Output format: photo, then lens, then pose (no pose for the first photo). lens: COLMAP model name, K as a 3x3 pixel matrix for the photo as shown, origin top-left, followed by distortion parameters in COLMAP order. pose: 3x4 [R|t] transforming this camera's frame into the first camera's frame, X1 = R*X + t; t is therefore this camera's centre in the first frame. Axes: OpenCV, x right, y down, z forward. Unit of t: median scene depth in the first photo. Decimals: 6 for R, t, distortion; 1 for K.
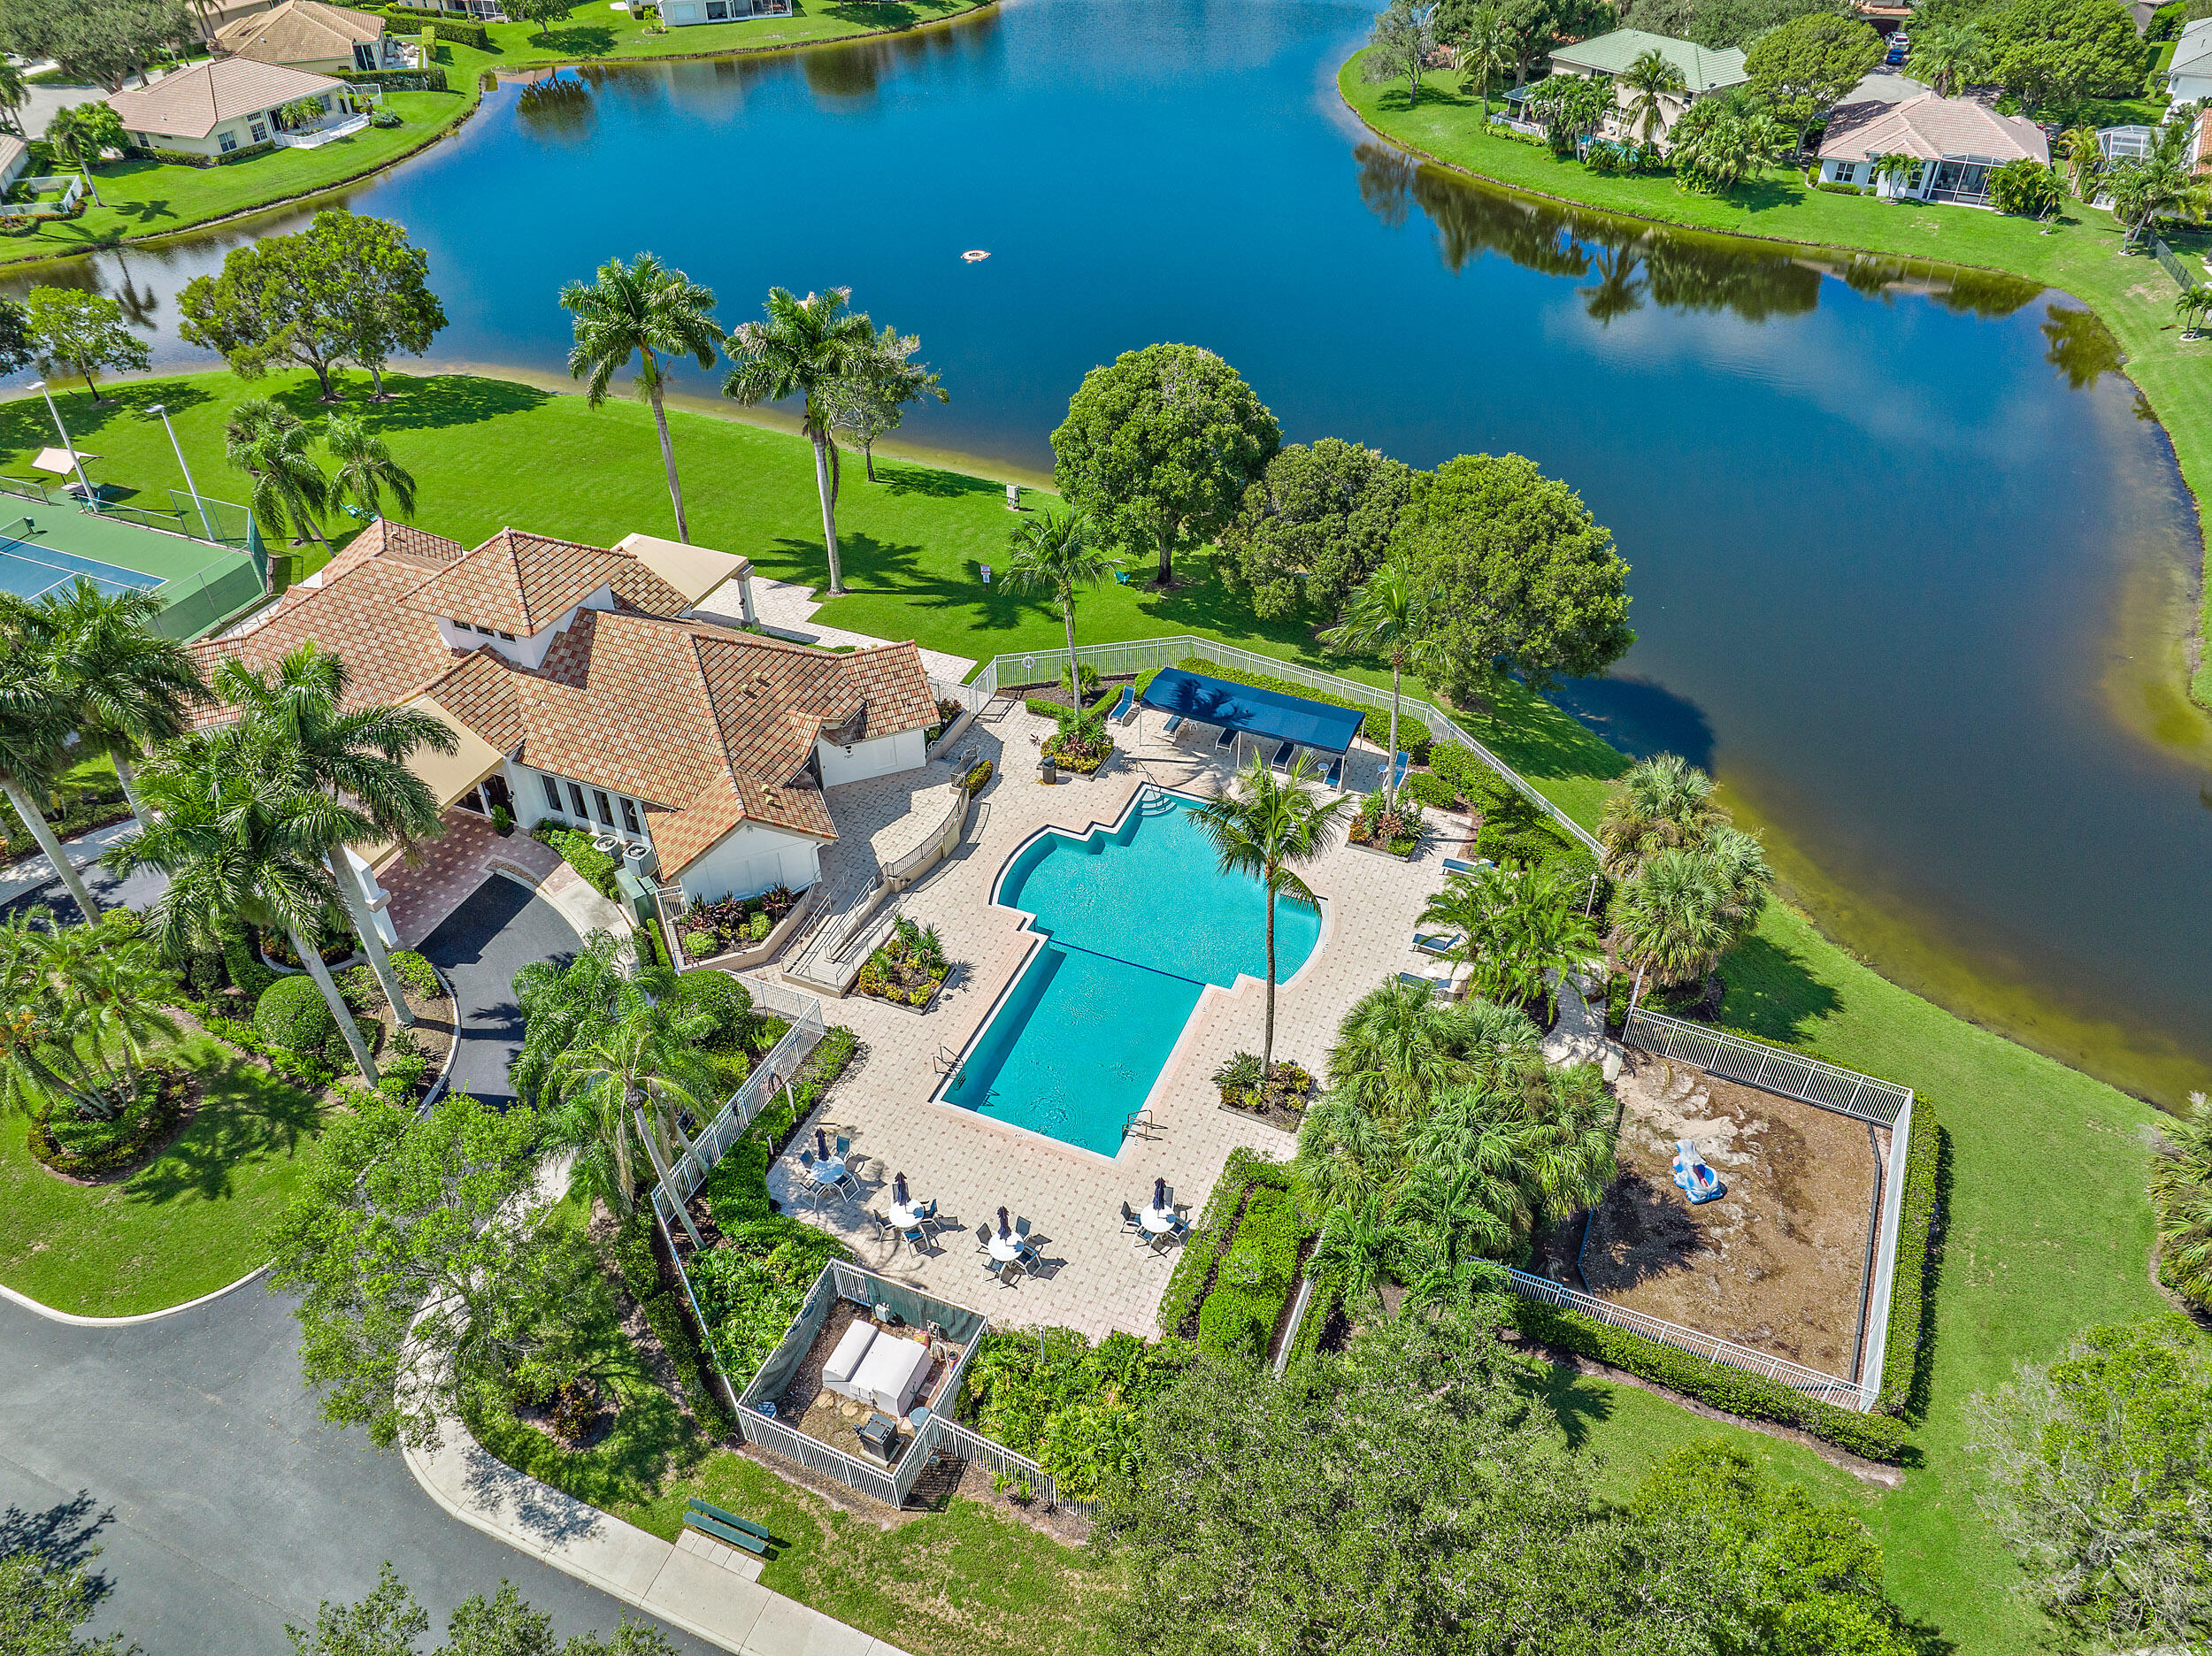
lens RADIAL K [[1569.0, 0, 1106.0], [0, 1569.0, 828.0], [0, 0, 1]] dist [-0.003133, -0.049510]
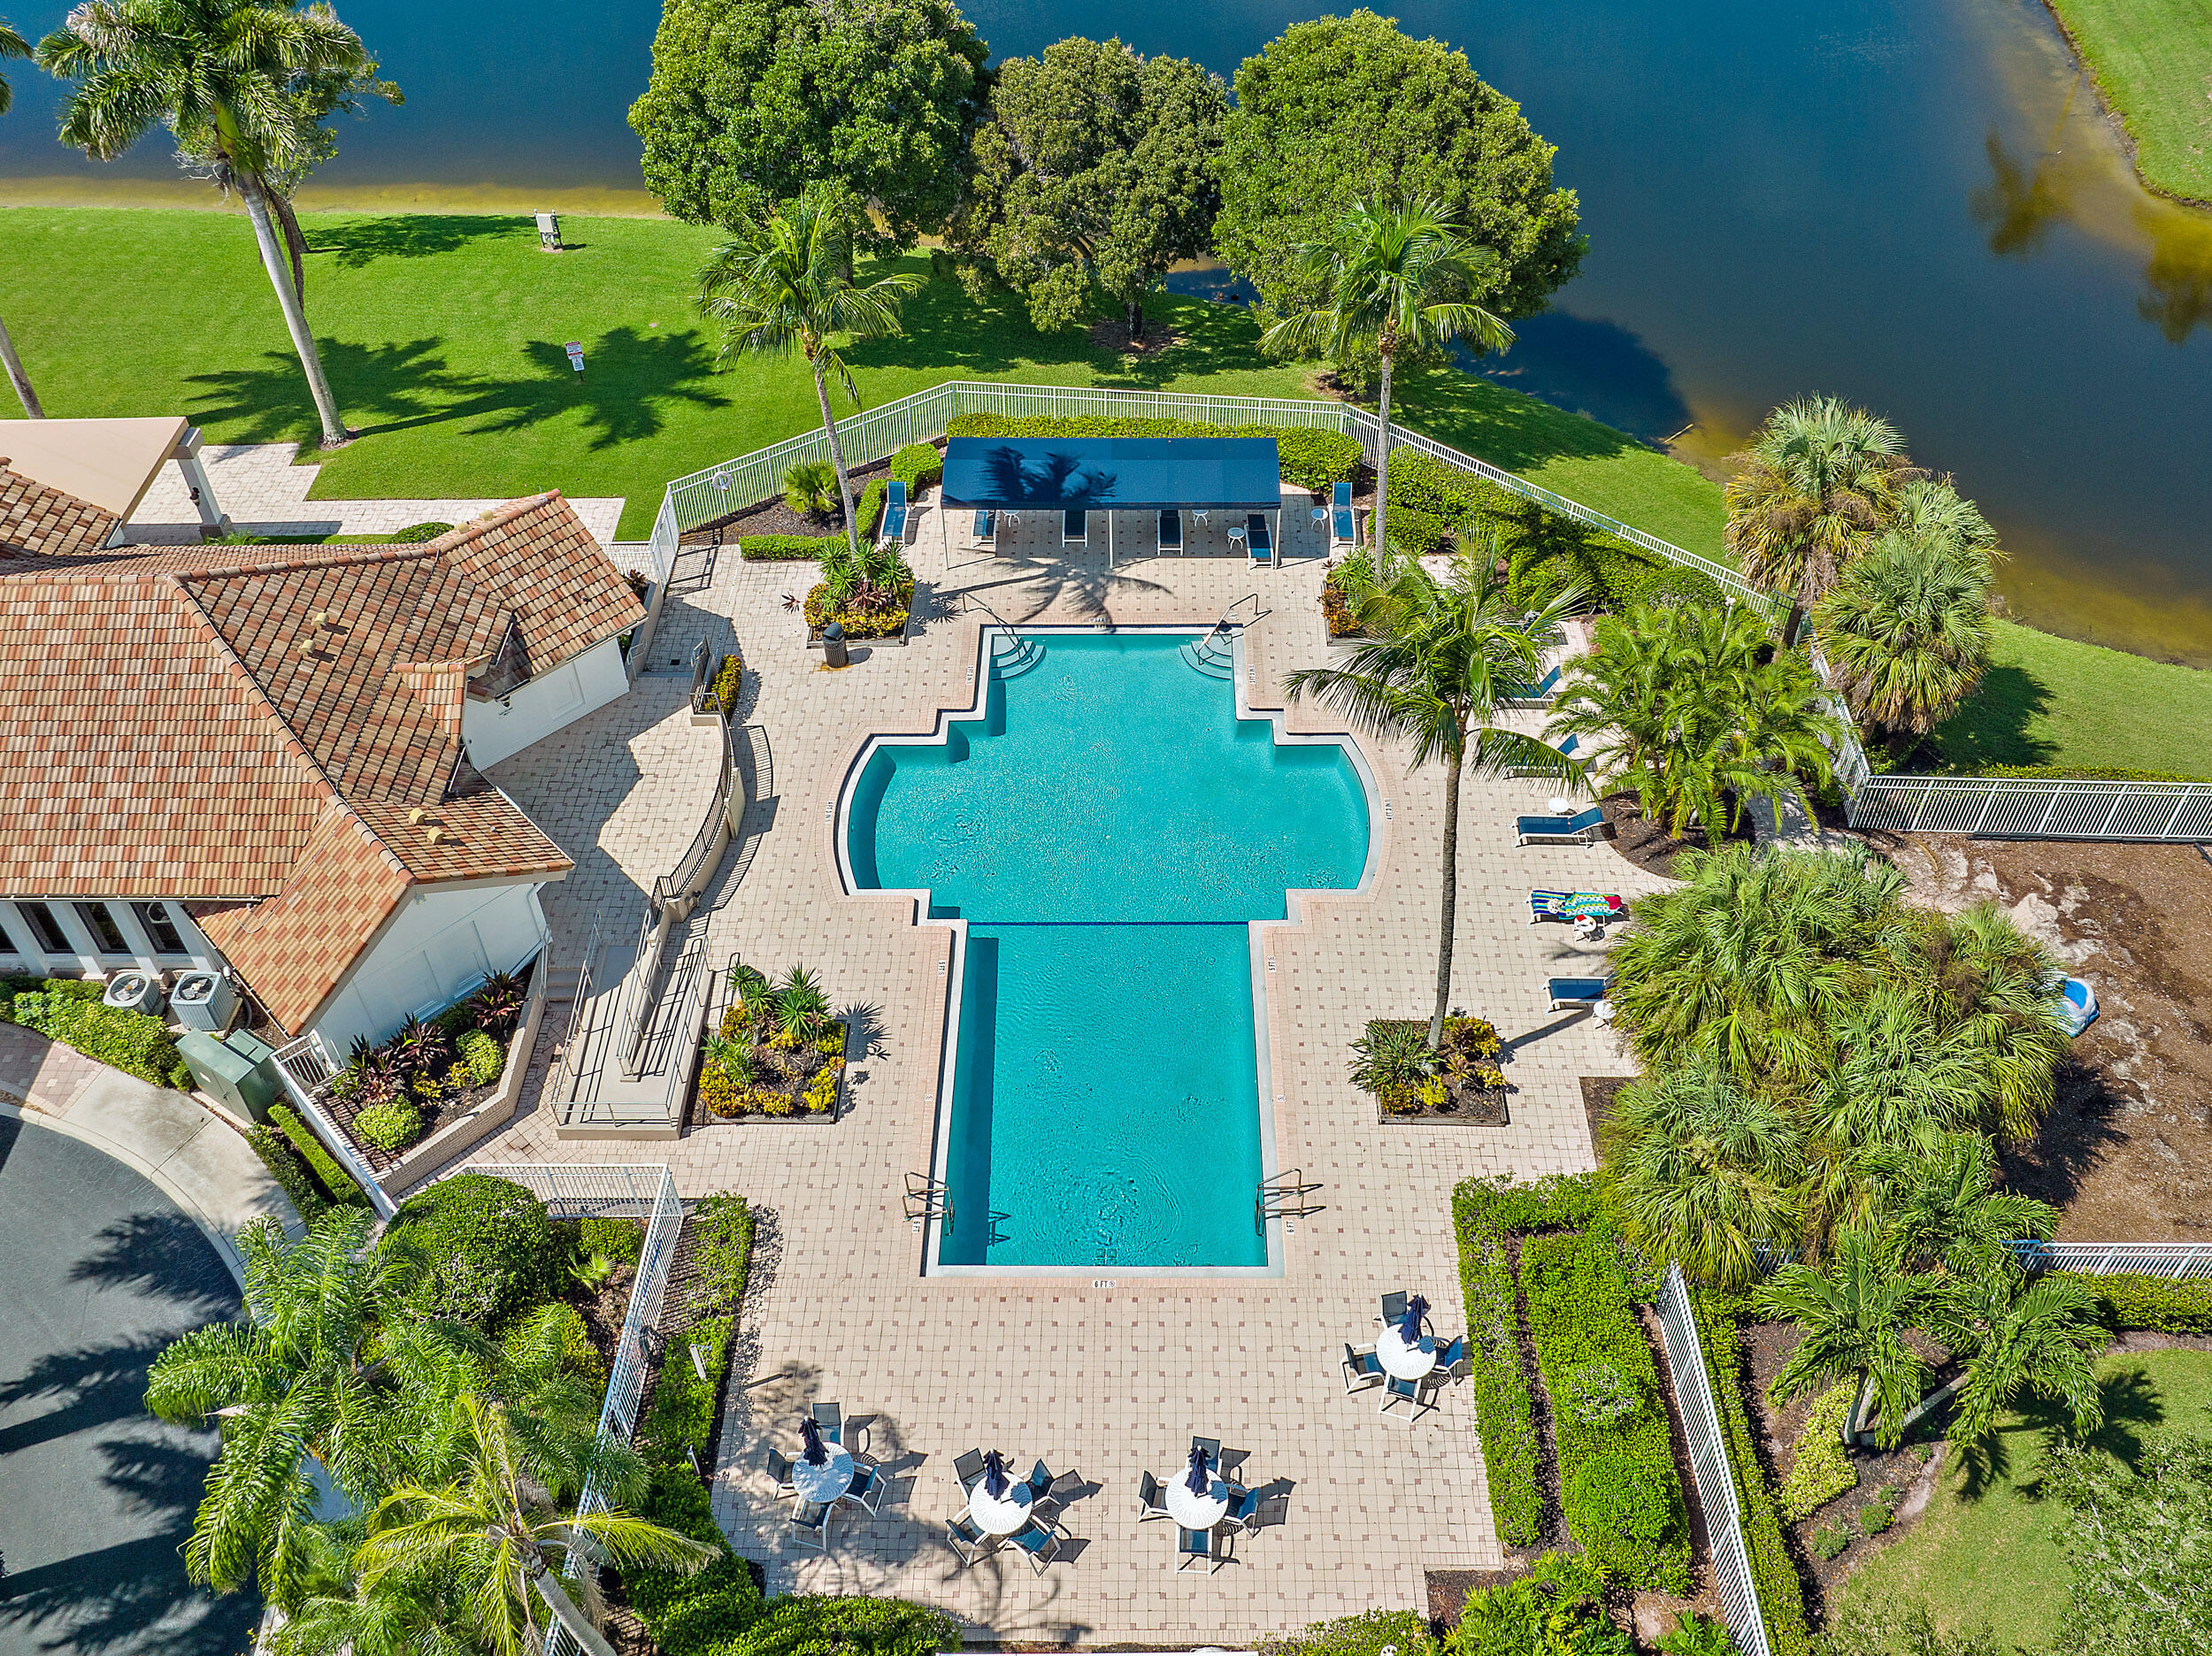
lens RADIAL K [[1884.8, 0, 1109.0], [0, 1884.8, 718.3], [0, 0, 1]] dist [-0.024586, -0.013455]
pose [[0.923618, -0.265790, 0.276198, -0.147108], [0.245311, 0.963533, 0.106895, -0.061515], [-0.294538, -0.030976, 0.955138, 0.264341]]
